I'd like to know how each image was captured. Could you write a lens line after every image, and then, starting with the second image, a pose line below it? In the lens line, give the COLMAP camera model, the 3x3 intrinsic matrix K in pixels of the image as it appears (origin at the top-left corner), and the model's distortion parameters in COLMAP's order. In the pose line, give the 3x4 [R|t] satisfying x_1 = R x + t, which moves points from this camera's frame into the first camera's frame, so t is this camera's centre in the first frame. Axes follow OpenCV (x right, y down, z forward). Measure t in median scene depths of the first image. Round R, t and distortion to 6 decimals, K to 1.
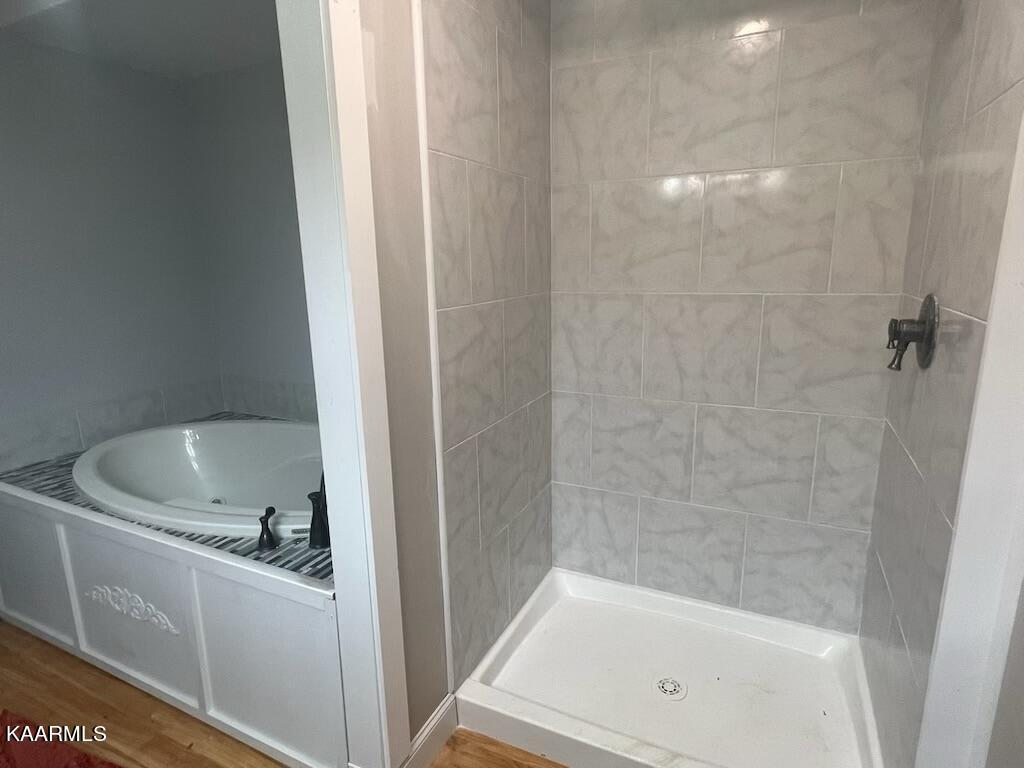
lens RADIAL K [[561.5, 0, 512.3], [0, 561.5, 381.6], [0, 0, 1]] dist [0.001325, -0.000100]
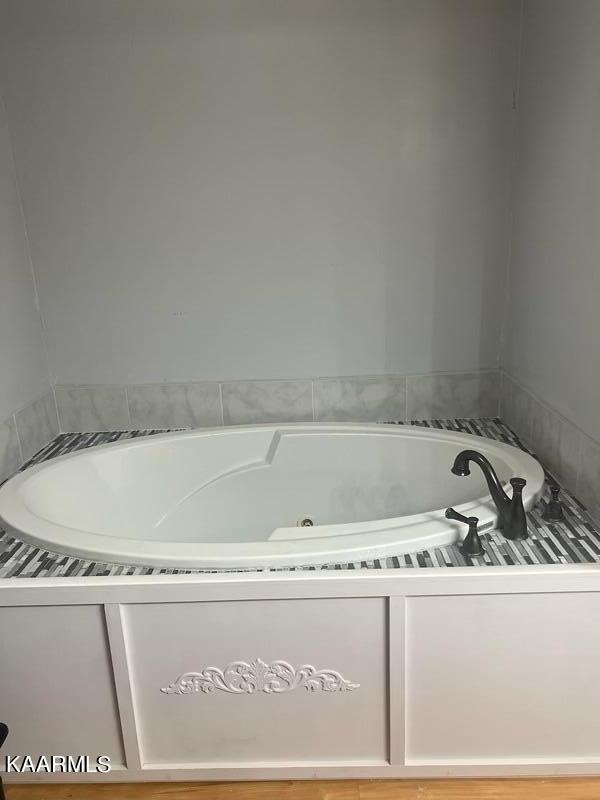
lens RADIAL K [[607.7, 0, 300.0], [0, 607.7, 400.9], [0, 0, 1]] dist [0.038932, 0.000635]
pose [[0.908906, -0.141530, 0.392250, -0.958993], [0.117497, 0.989450, 0.084751, -0.043660], [-0.400106, -0.030943, 0.915946, 0.237479]]
